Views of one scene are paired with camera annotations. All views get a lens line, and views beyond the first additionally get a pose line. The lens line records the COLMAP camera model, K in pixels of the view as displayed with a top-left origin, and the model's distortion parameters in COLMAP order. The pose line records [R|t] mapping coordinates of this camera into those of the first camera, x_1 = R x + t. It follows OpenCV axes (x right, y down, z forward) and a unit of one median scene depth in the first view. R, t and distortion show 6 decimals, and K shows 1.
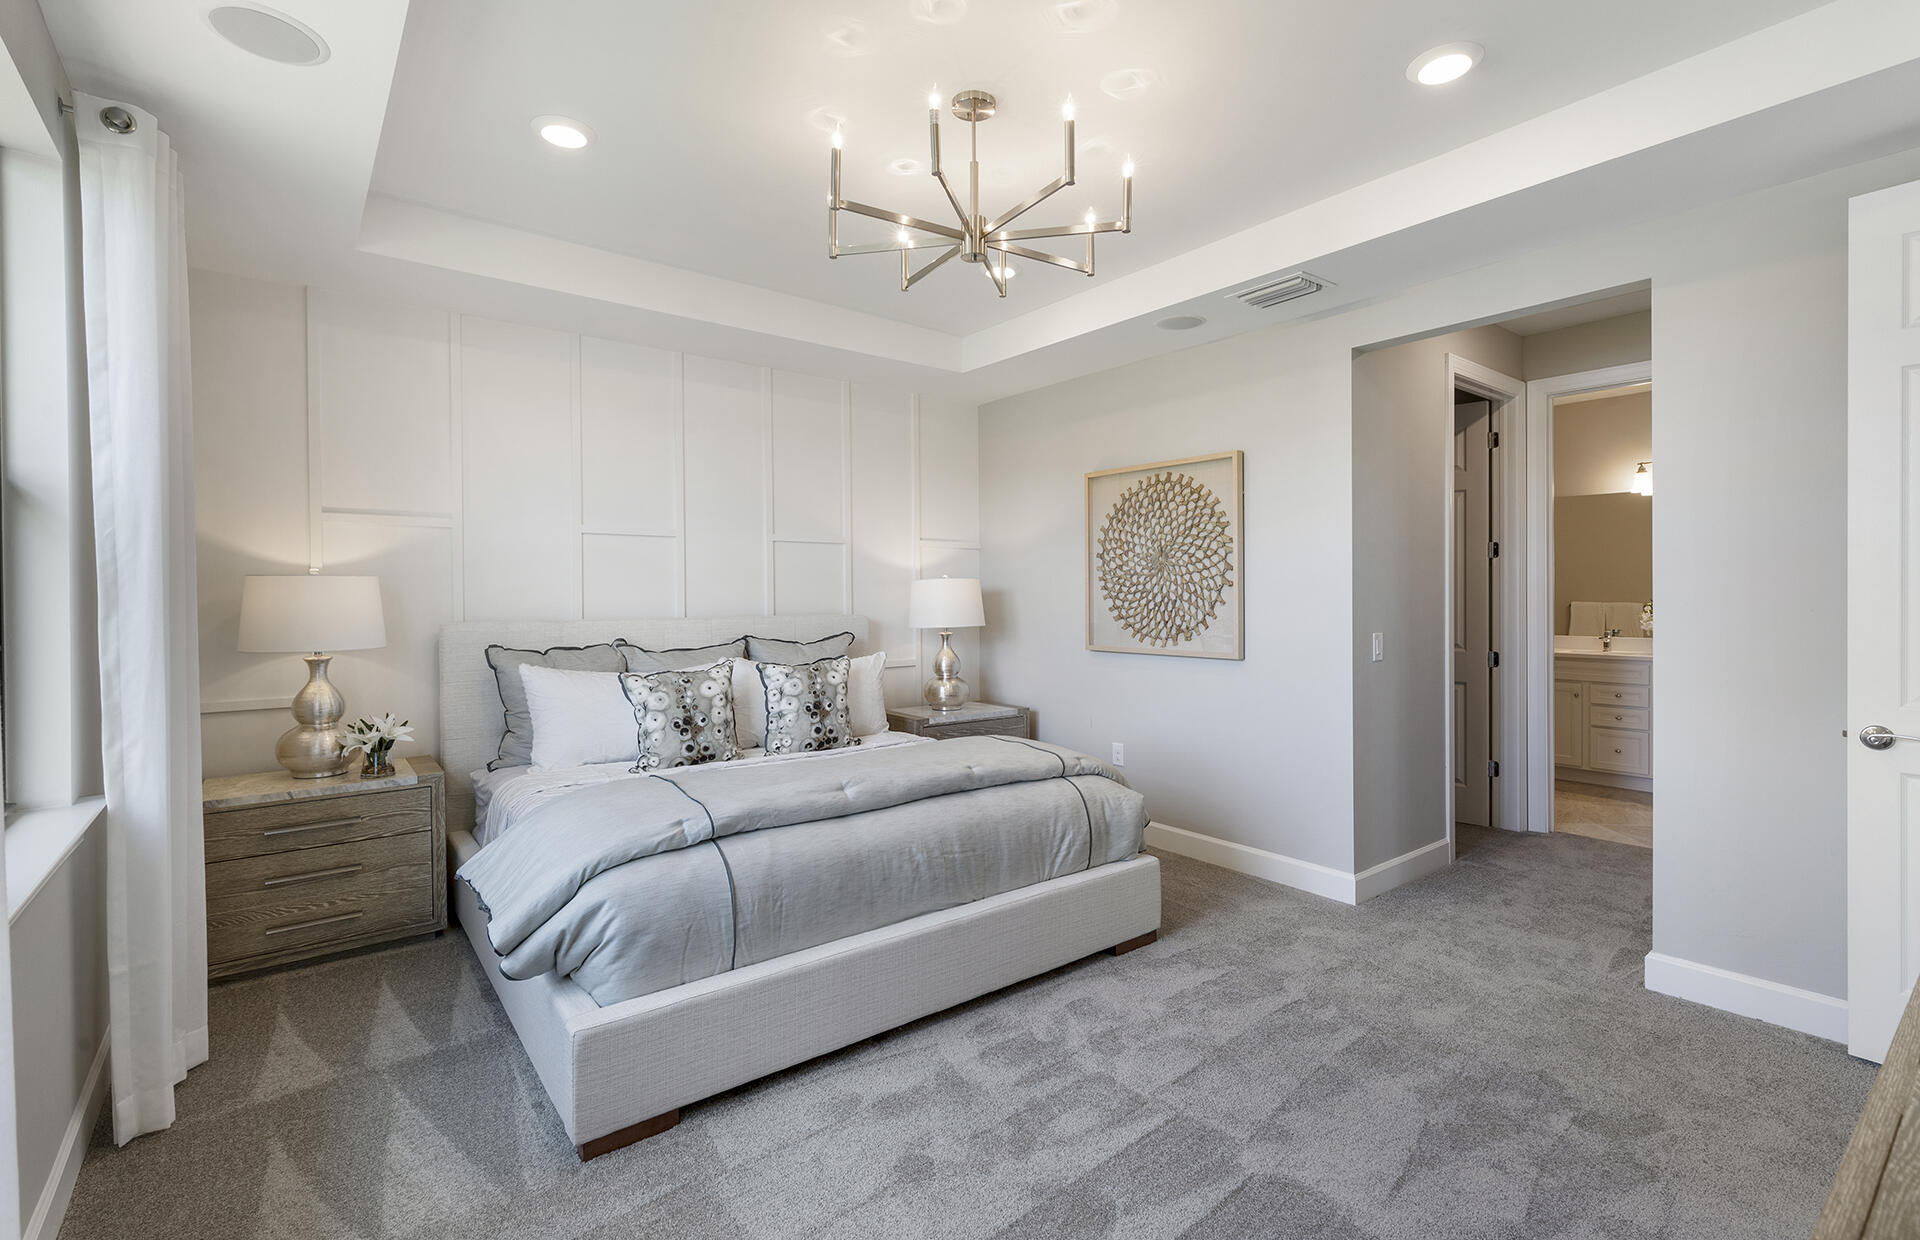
lens RADIAL K [[866.8, 0, 967.6], [0, 866.8, 608.2], [0, 0, 1]] dist [0.002332, 0.000247]
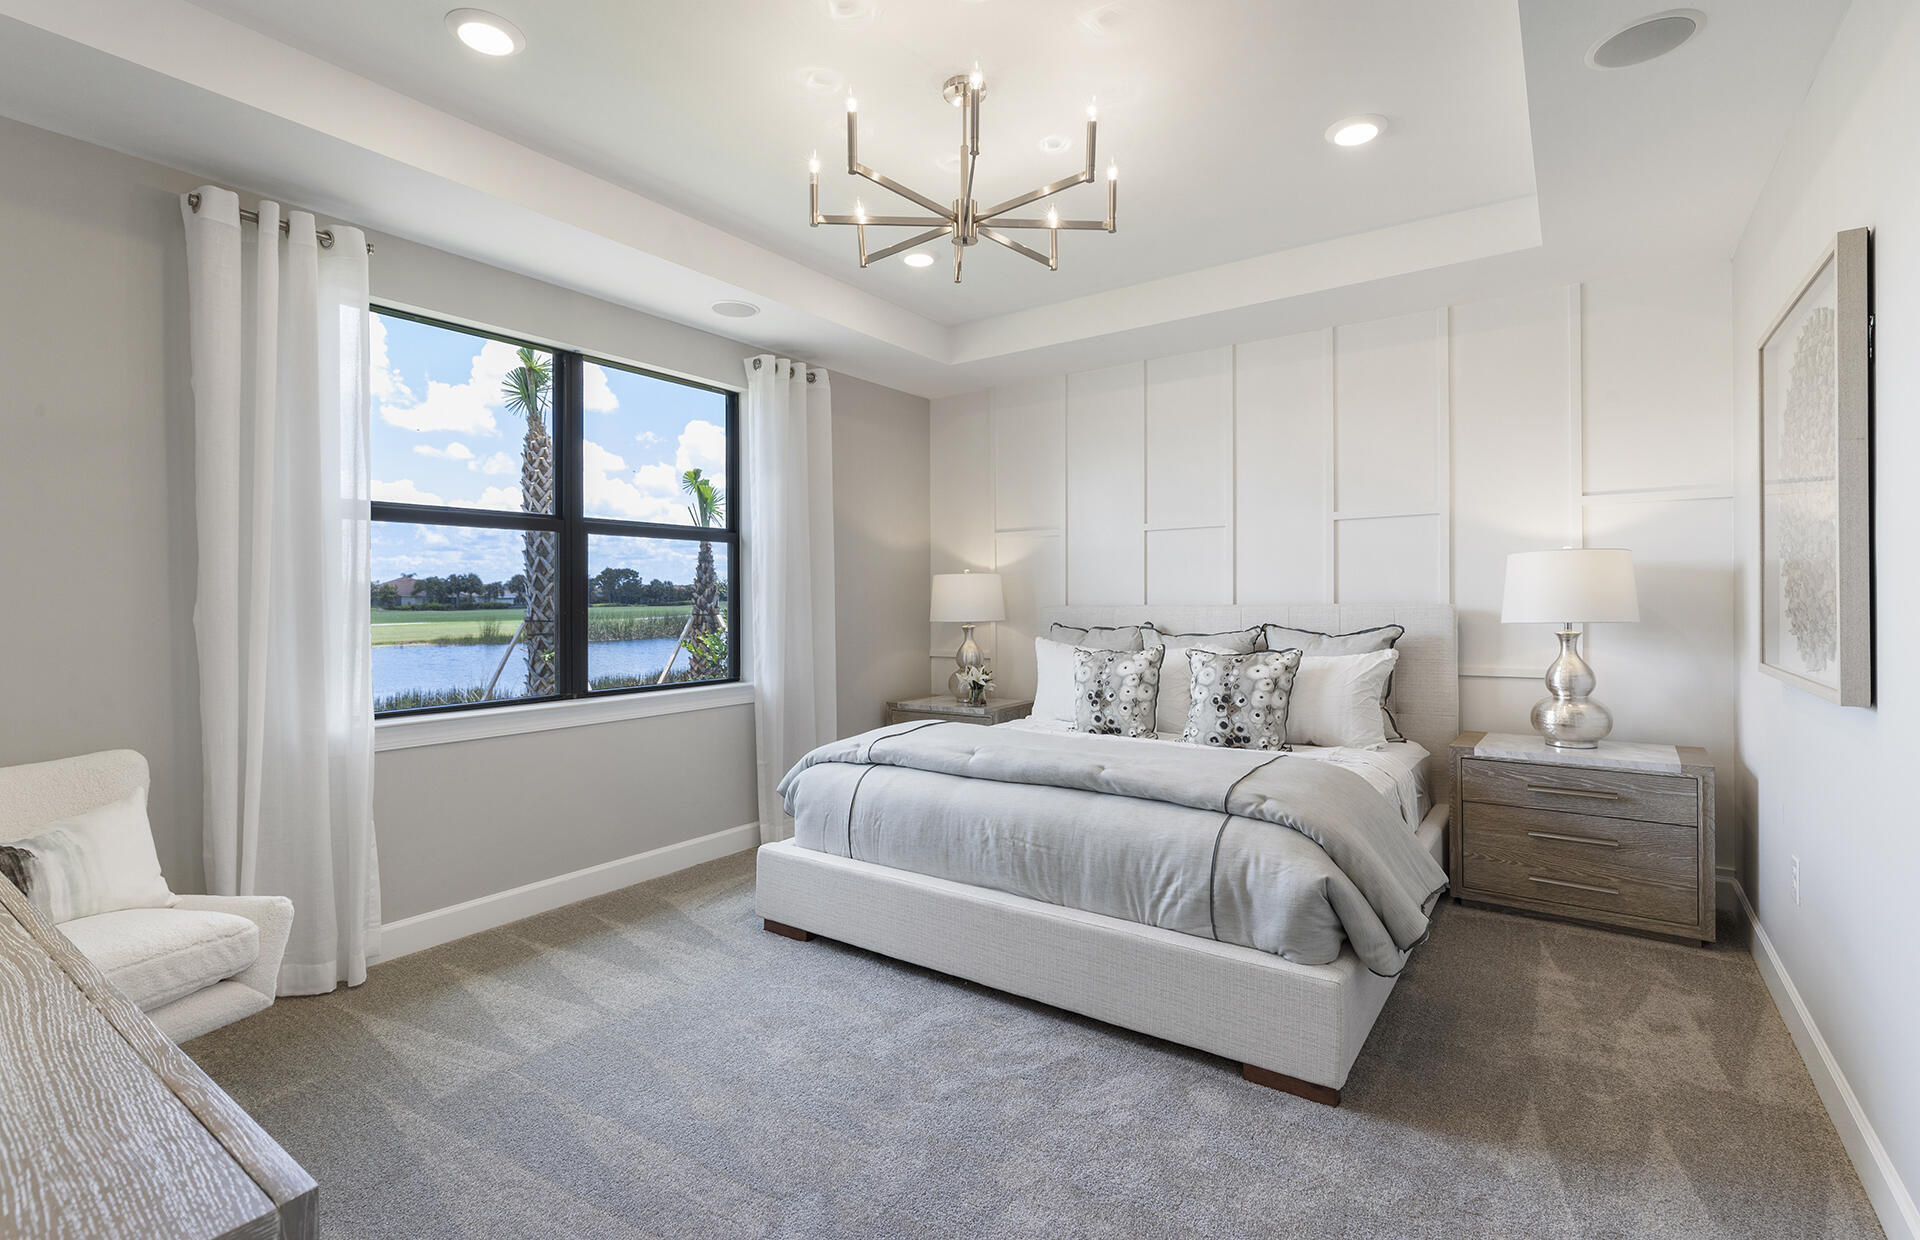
lens RADIAL K [[873.4, 0, 959.6], [0, 873.4, 591.3], [0, 0, 1]] dist [-0.001216, -0.000598]
pose [[0.274954, -0.006884, -0.961433, 0.715568], [-0.004476, 0.999954, -0.008440, 0.006805], [0.961447, 0.006624, 0.274911, 0.514375]]
